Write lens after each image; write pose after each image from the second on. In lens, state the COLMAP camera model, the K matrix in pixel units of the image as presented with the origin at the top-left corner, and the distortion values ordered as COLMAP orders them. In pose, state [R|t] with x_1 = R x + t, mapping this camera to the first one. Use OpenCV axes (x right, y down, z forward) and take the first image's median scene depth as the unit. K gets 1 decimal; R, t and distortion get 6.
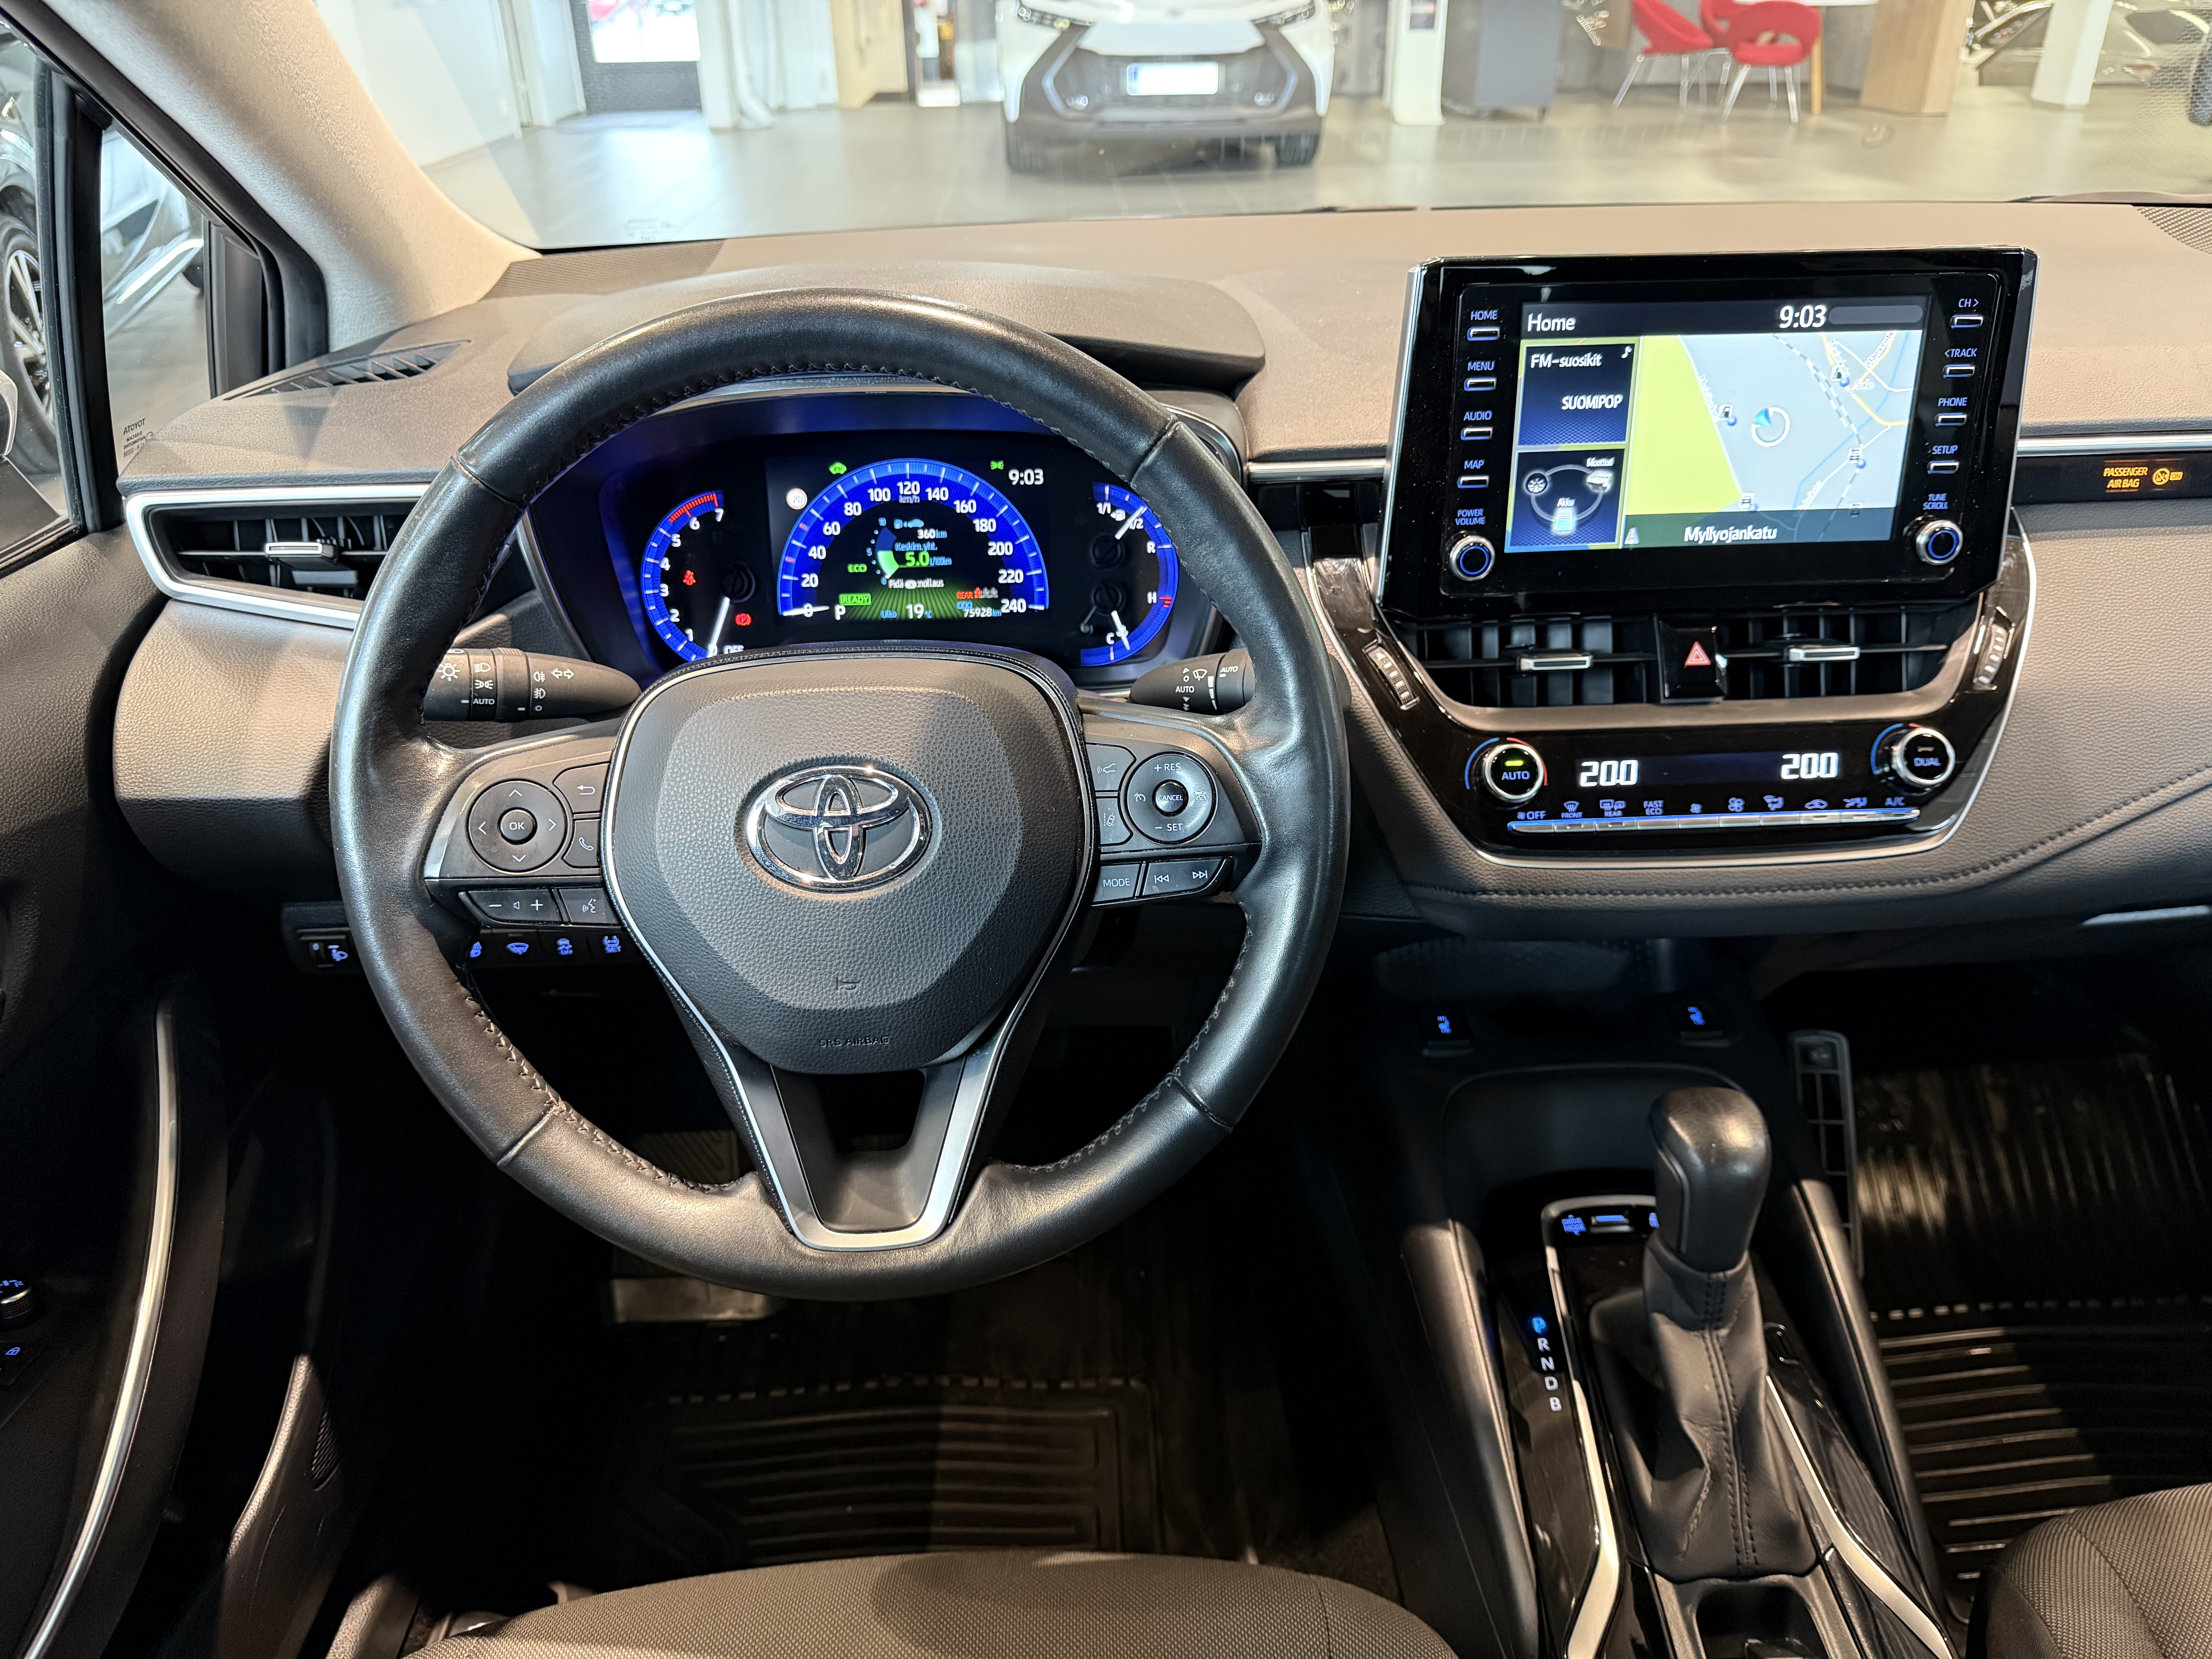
lens RADIAL K [[1612.2, 0, 1115.5], [0, 1612.2, 844.2], [0, 0, 1]] dist [0.217481, -0.480291]
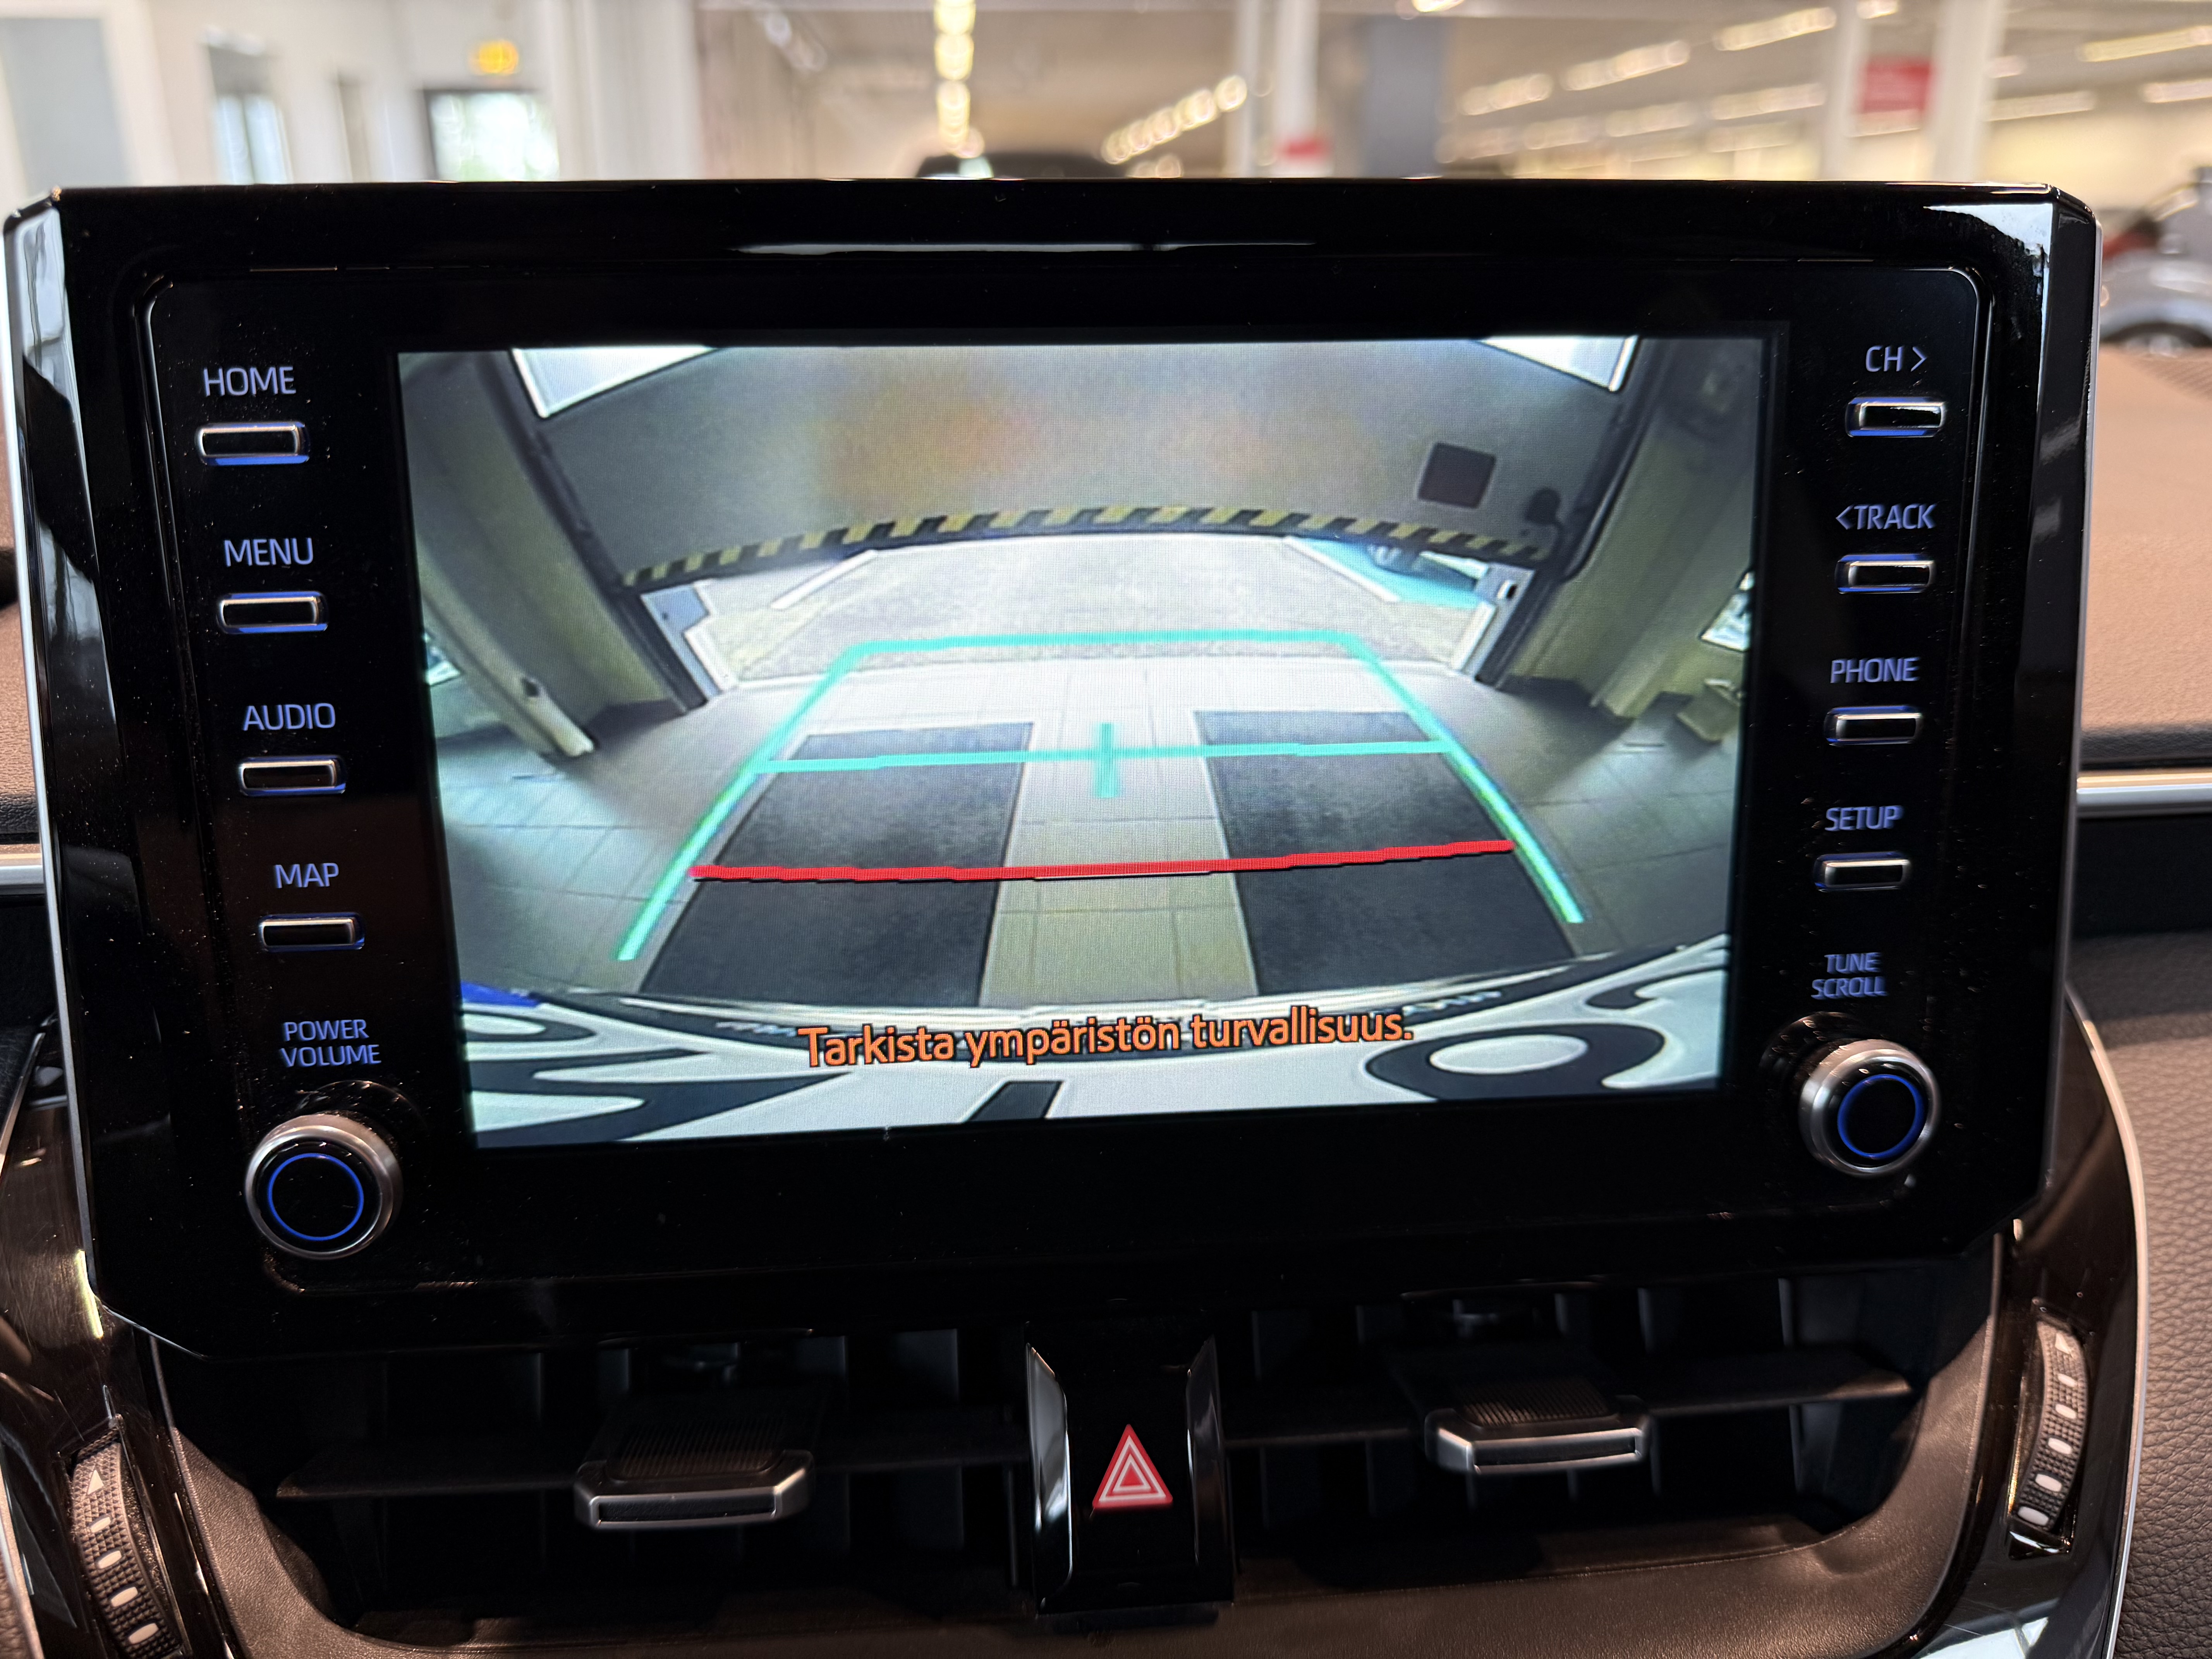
lens RADIAL K [[1527.6, 0, 1114.4], [0, 1527.6, 827.6], [0, 0, 1]] dist [-0.027853, 0.002780]
pose [[0.999304, -0.005861, 0.036840, 0.343072], [0.011491, 0.987921, -0.154529, -0.190832], [-0.035490, 0.154845, 0.987301, 0.705797]]
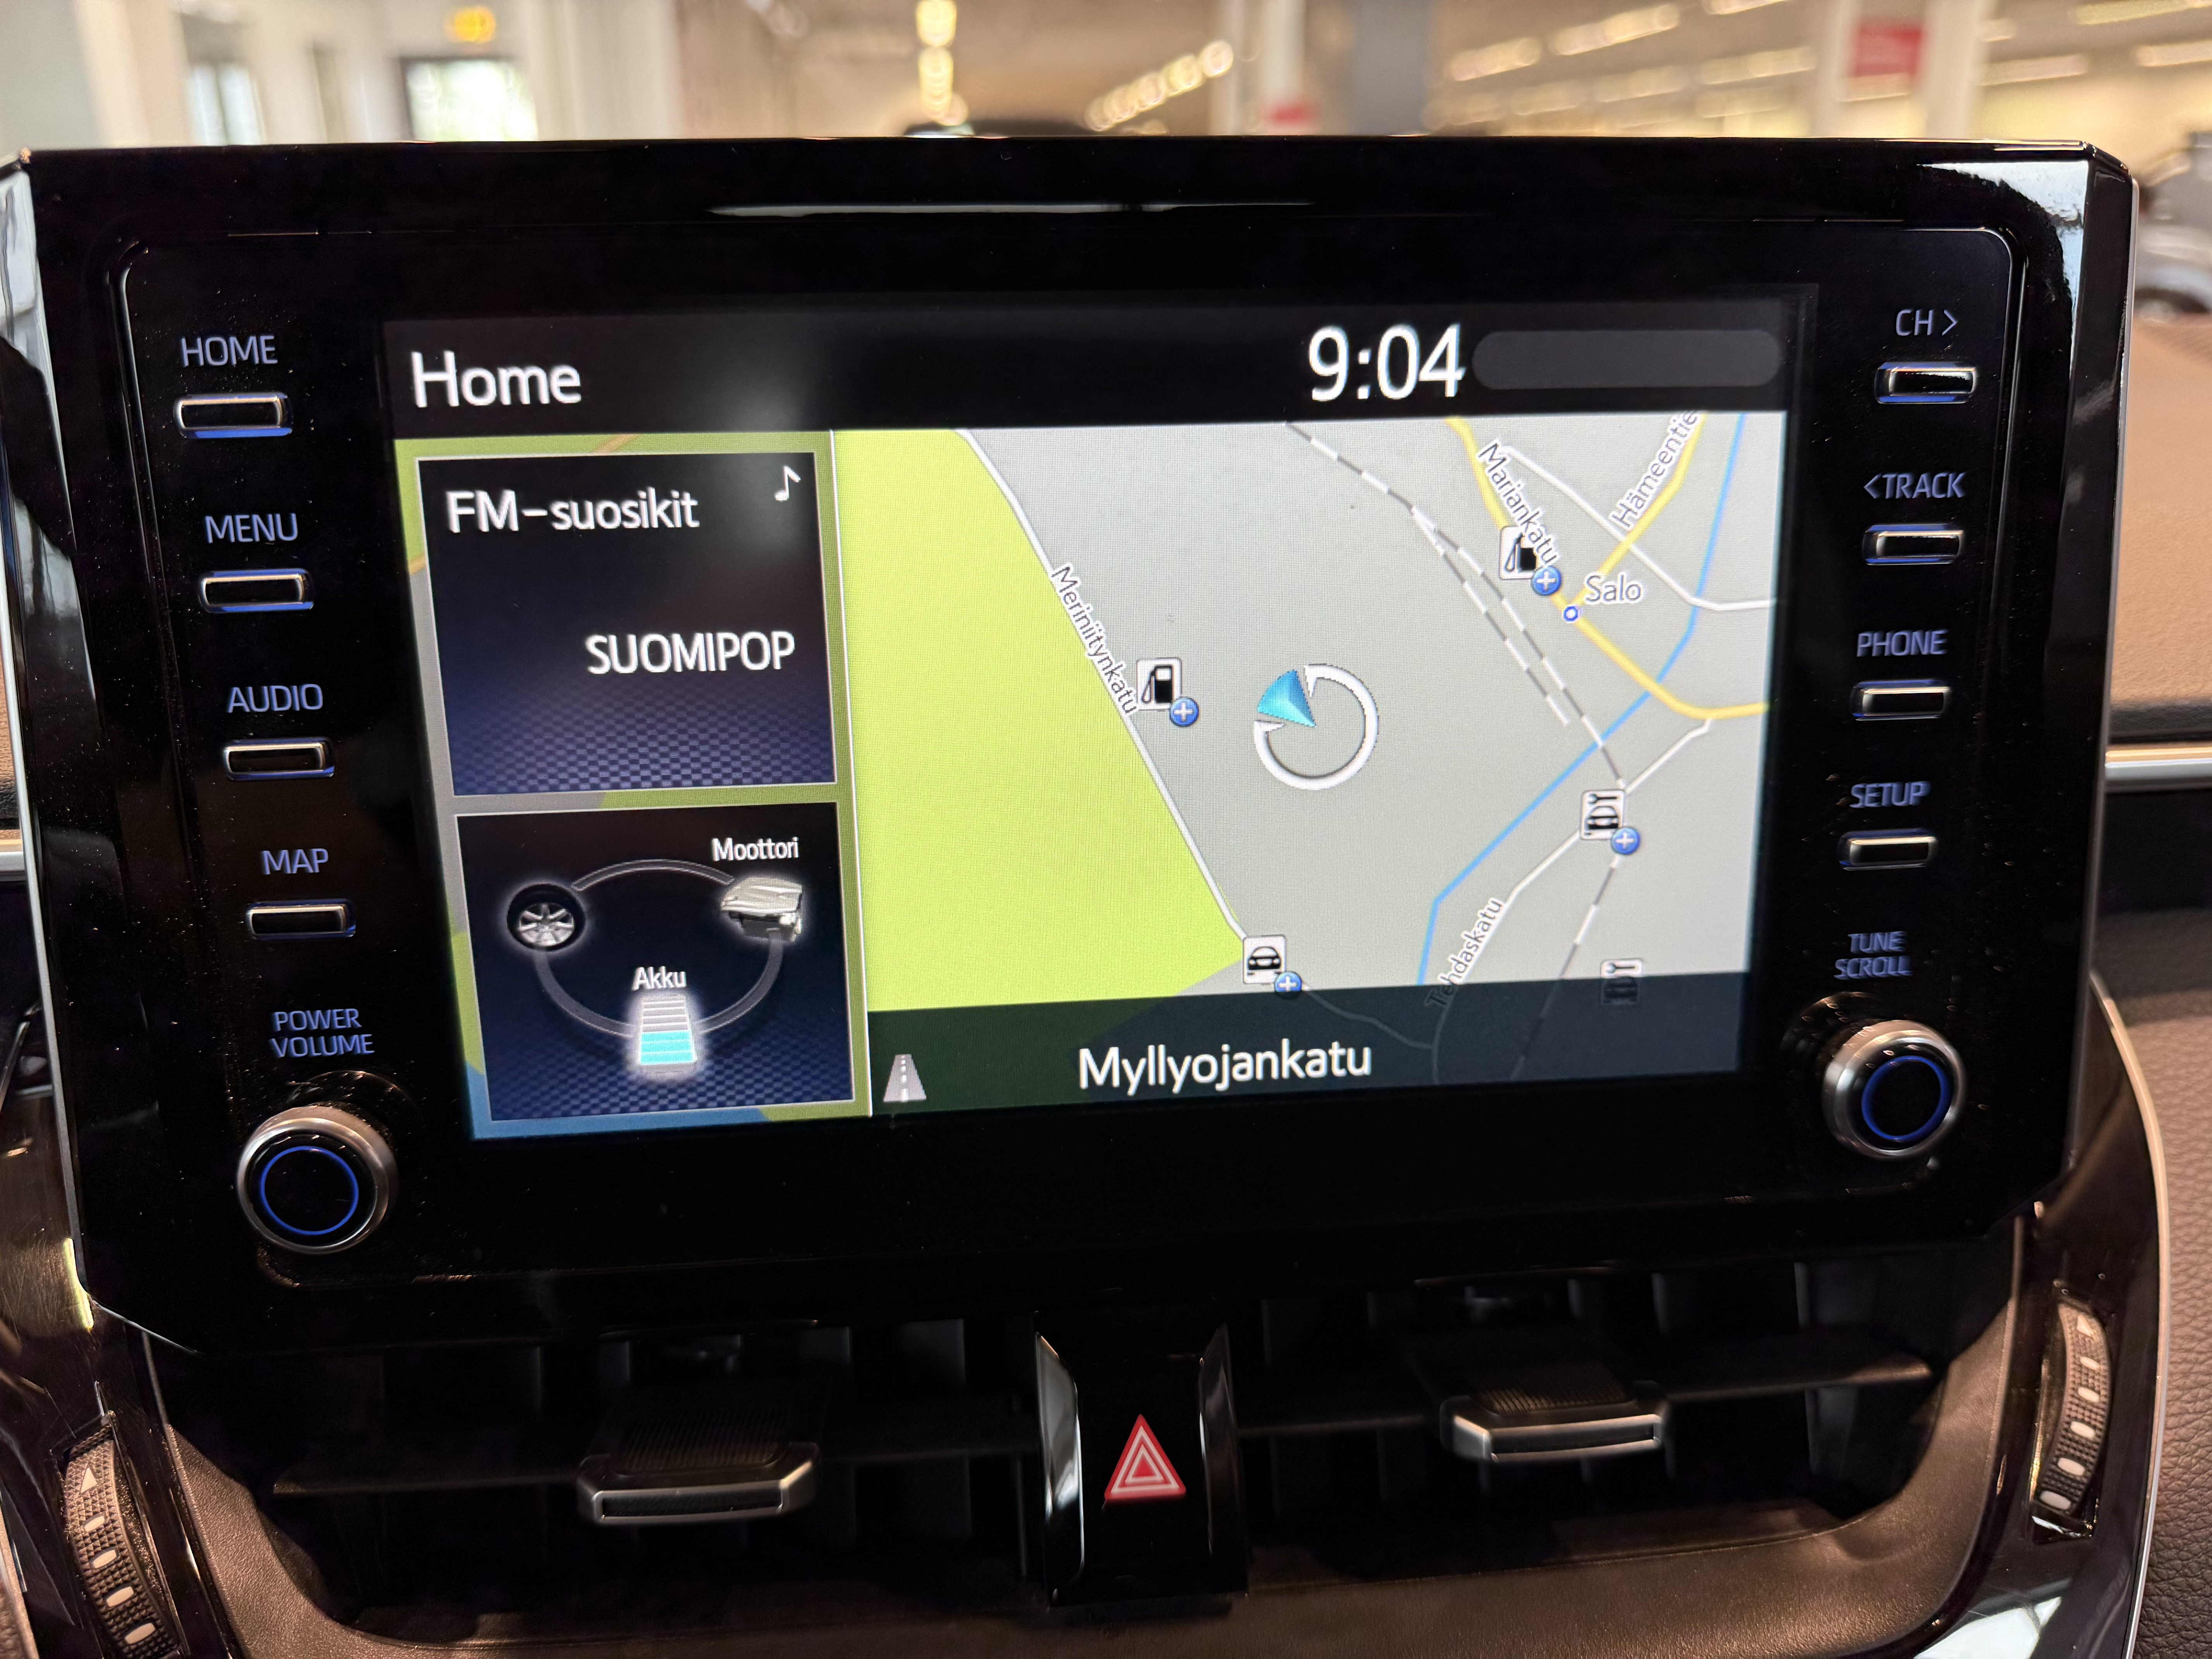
lens RADIAL K [[1527.0, 0, 1106.0], [0, 1527.0, 829.5], [0, 0, 1]] dist [-0.026275, 0.000298]
pose [[0.999118, -0.011185, 0.040472, 0.339044], [0.016593, 0.990591, -0.135843, -0.193238], [-0.038572, 0.136395, 0.989903, 0.712542]]
